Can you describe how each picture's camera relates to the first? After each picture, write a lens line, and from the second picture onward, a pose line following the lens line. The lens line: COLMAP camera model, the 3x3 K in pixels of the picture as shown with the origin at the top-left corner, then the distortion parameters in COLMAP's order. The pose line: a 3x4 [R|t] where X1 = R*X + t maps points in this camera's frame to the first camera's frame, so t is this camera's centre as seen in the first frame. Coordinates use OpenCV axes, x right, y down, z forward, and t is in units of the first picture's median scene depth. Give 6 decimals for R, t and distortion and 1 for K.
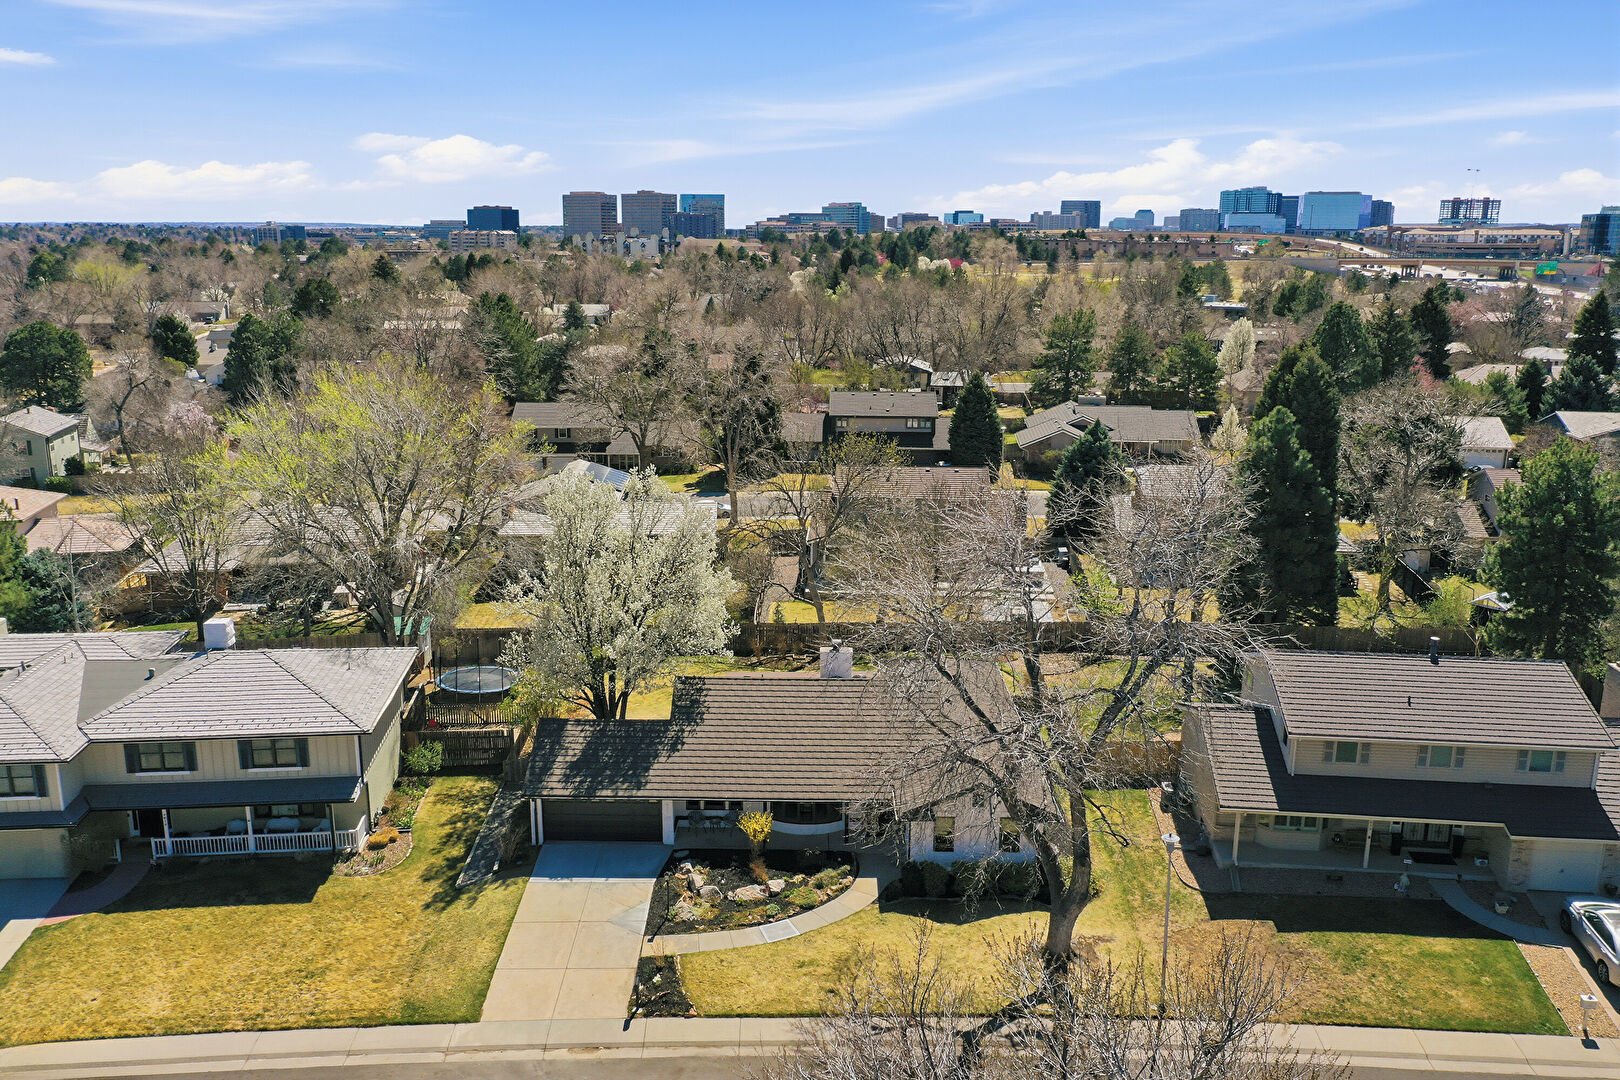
lens RADIAL K [[1257.9, 0, 803.4], [0, 1257.9, 539.0], [0, 0, 1]] dist [-0.015999, 0.002297]
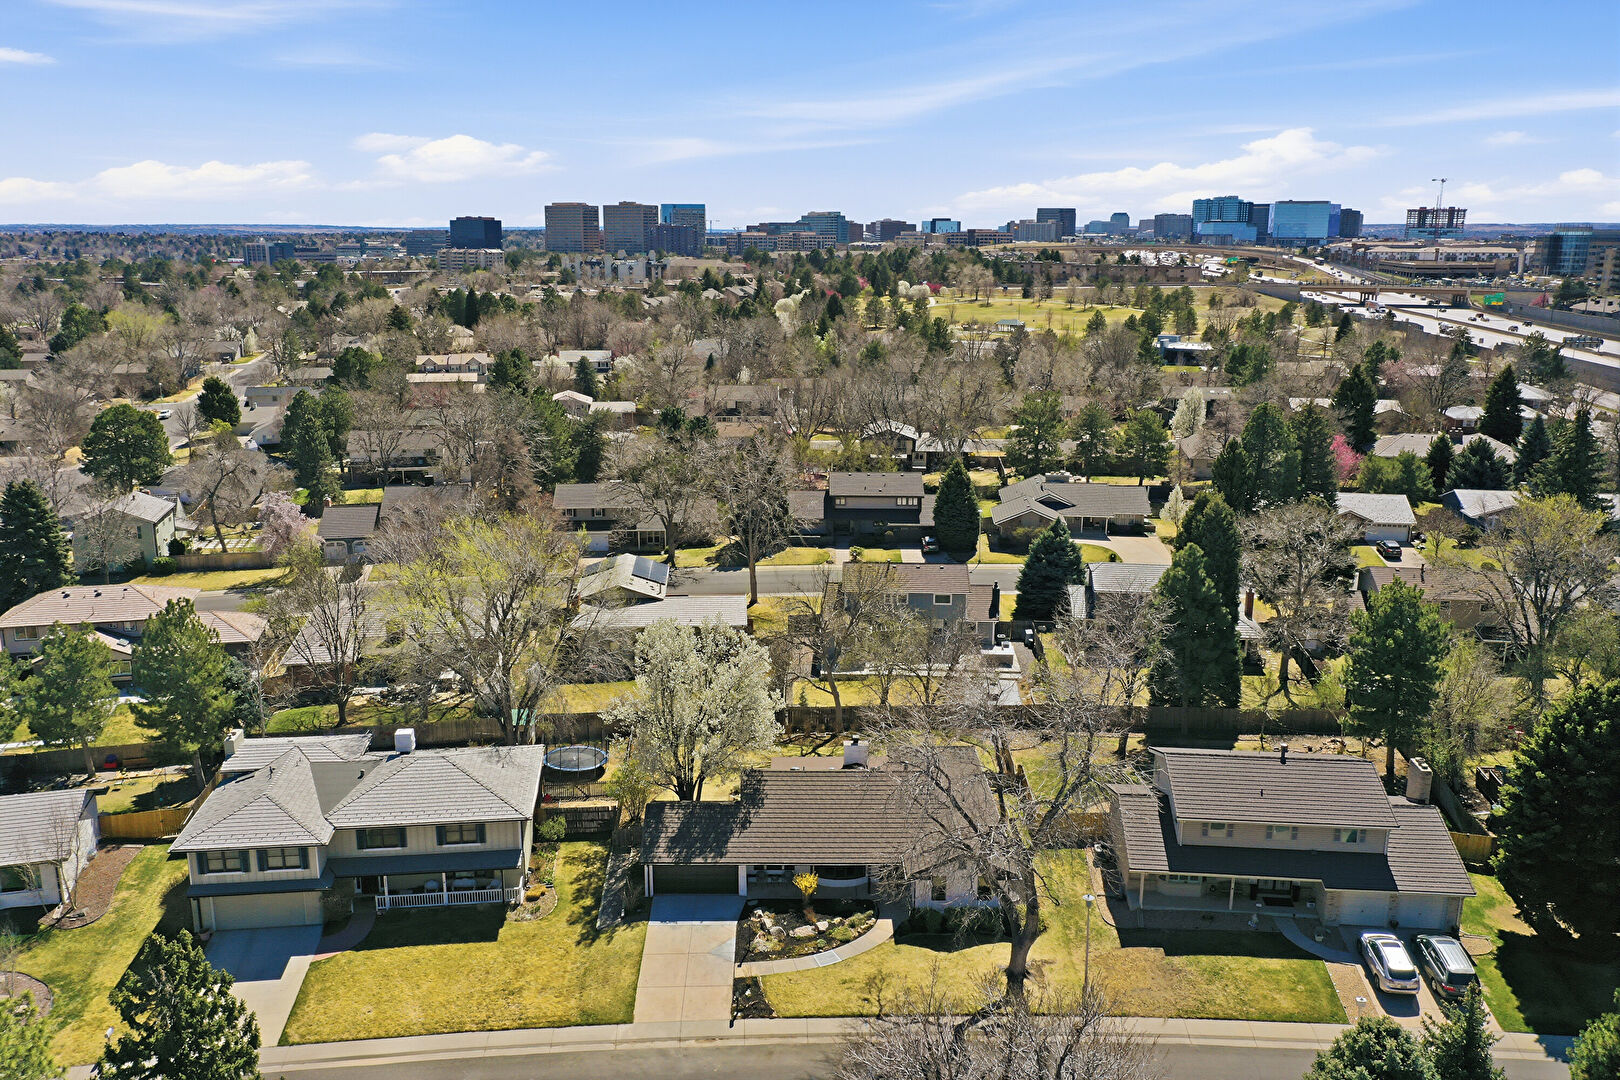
lens RADIAL K [[1257.9, 0, 799.6], [0, 1257.9, 541.7], [0, 0, 1]] dist [-0.015999, 0.002297]
pose [[0.999887, -0.006426, 0.013594, -0.060842], [0.006381, 0.999974, 0.003317, -0.158953], [-0.013615, -0.003230, 0.999902, -0.410108]]
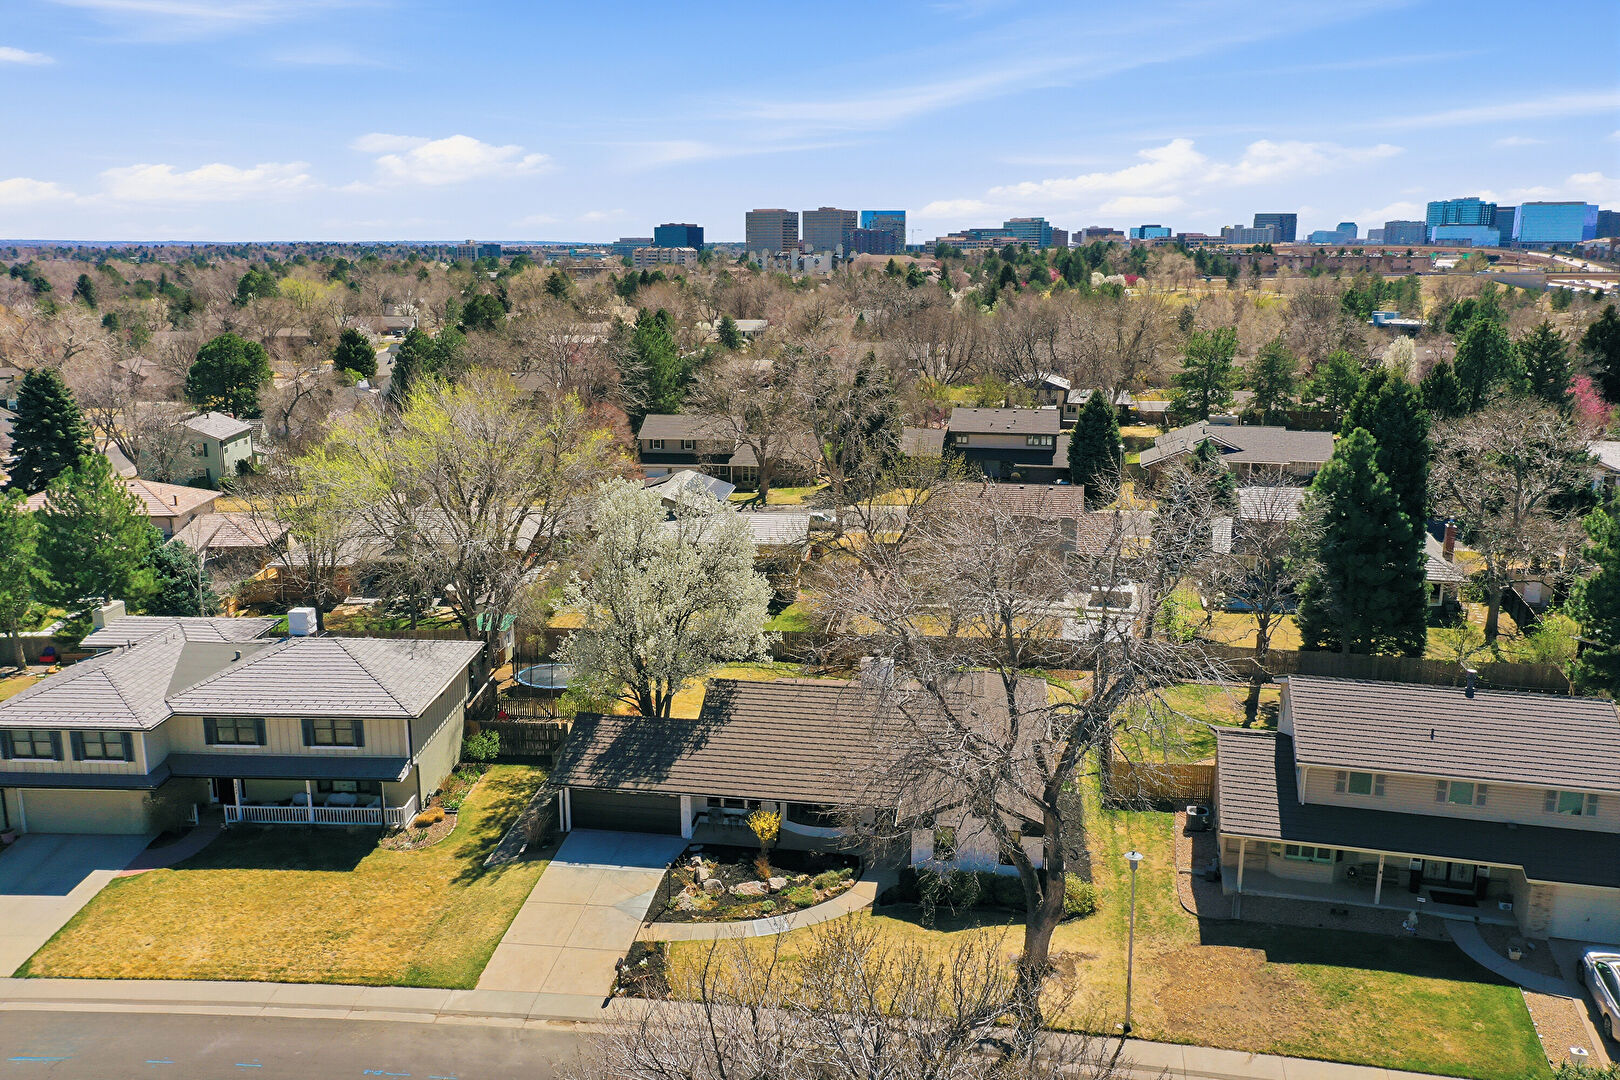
lens RADIAL K [[1257.9, 0, 806.5], [0, 1257.9, 542.3], [0, 0, 1]] dist [-0.015999, 0.002297]
pose [[0.990079, 0.026573, -0.137973, 0.129884], [-0.027877, 0.999583, -0.007530, 0.002695], [0.137715, 0.011301, 0.990407, -0.021403]]
